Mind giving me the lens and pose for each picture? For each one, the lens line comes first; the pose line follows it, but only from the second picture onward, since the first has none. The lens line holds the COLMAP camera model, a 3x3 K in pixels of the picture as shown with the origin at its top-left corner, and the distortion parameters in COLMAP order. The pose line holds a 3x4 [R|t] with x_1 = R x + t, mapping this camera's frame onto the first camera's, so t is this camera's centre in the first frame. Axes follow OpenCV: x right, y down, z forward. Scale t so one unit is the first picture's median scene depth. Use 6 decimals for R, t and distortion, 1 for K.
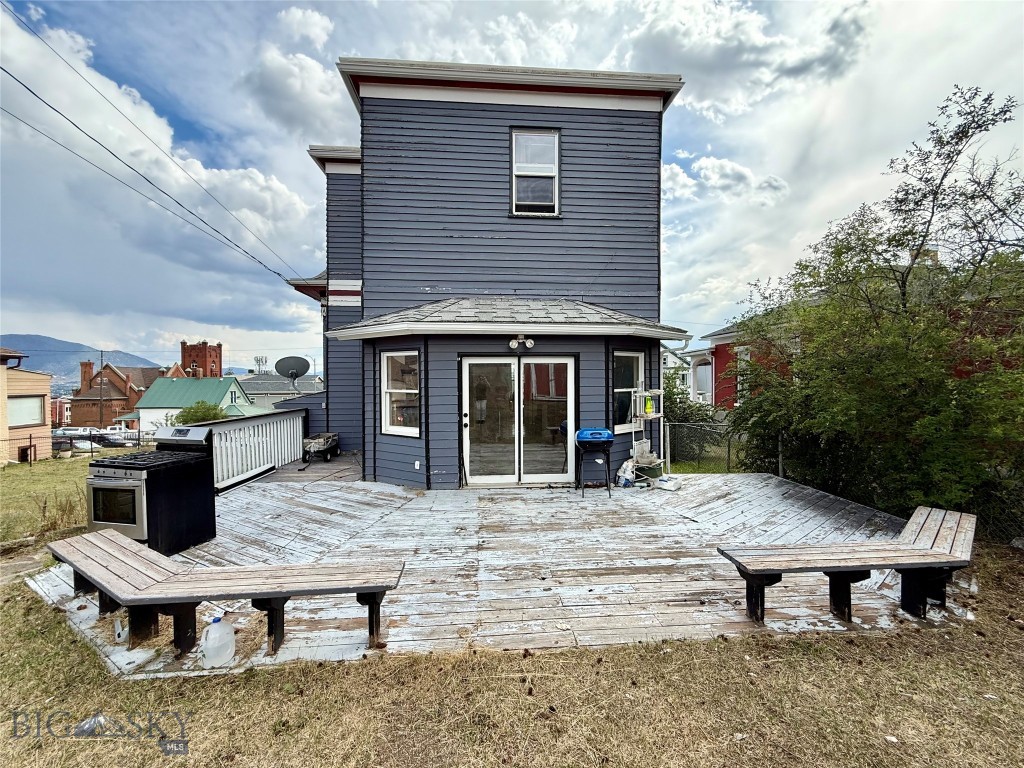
lens RADIAL K [[407.3, 0, 508.6], [0, 407.3, 385.8], [0, 0, 1]] dist [-0.000249, -0.000031]
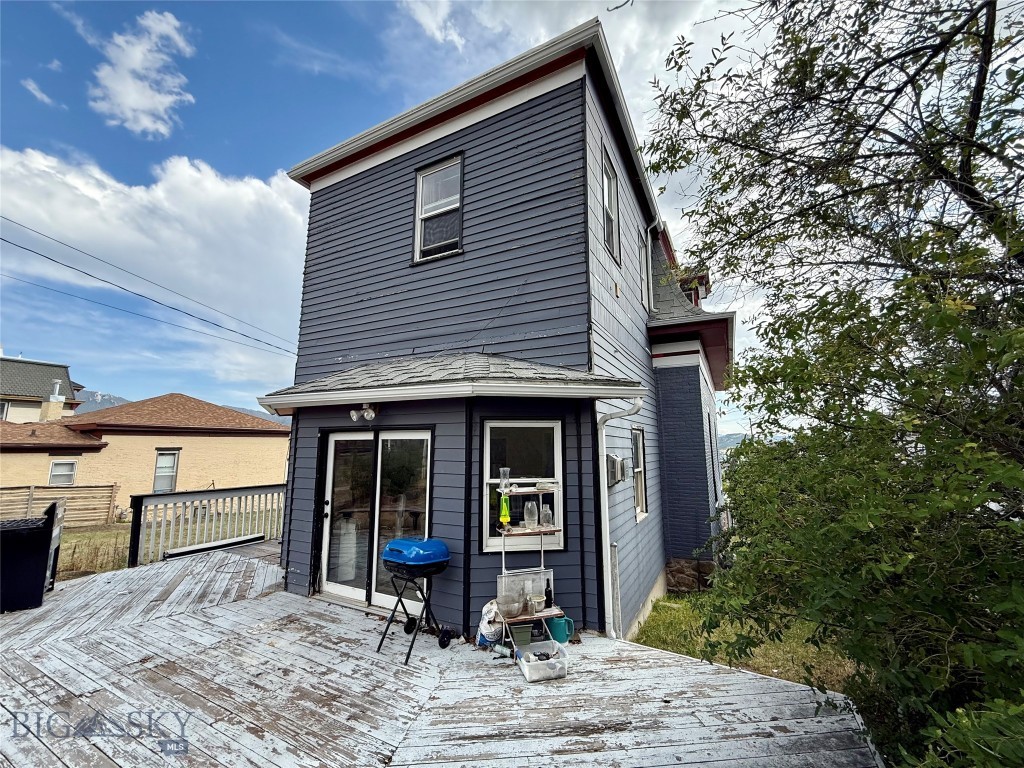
lens RADIAL K [[407.3, 0, 508.6], [0, 407.3, 385.8], [0, 0, 1]] dist [-0.000249, -0.000031]
pose [[0.846706, -0.072727, -0.527067, 0.666145], [-0.013307, 0.987409, -0.157625, -0.037873], [0.531894, 0.140476, 0.835078, 0.469862]]
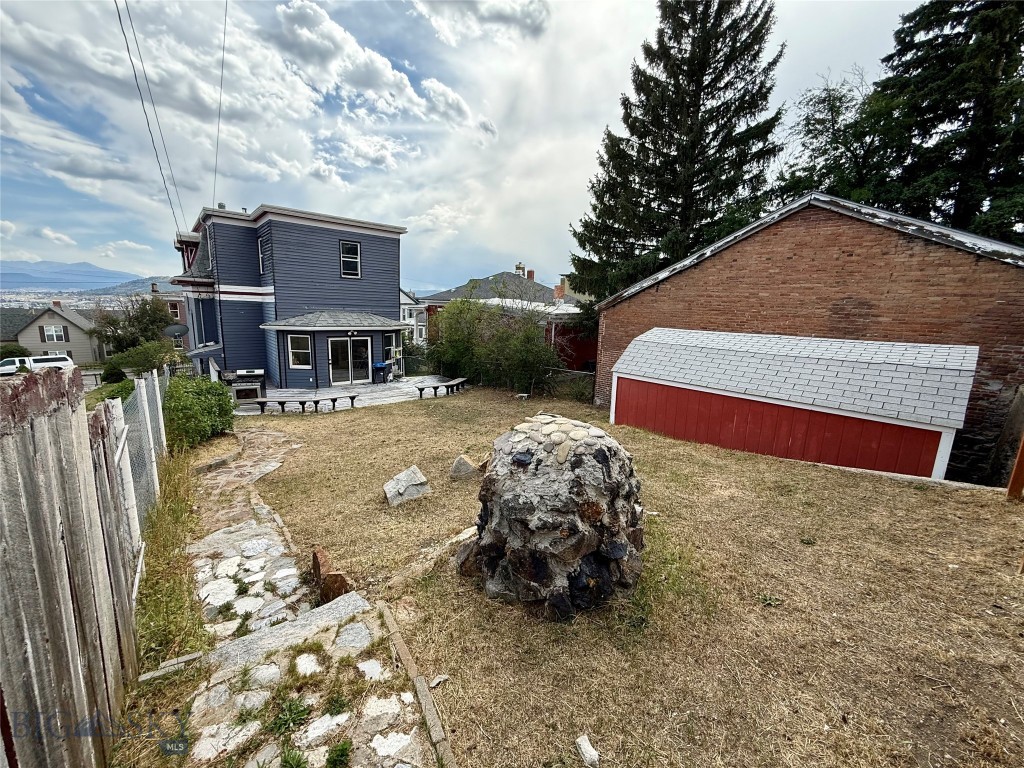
lens RADIAL K [[407.3, 0, 508.6], [0, 407.3, 385.8], [0, 0, 1]] dist [-0.000249, -0.000031]
pose [[0.806781, -0.080353, 0.585361, -0.729423], [-0.031158, 0.983545, 0.177956, -0.266522], [-0.590028, -0.161811, 0.791002, -1.788339]]
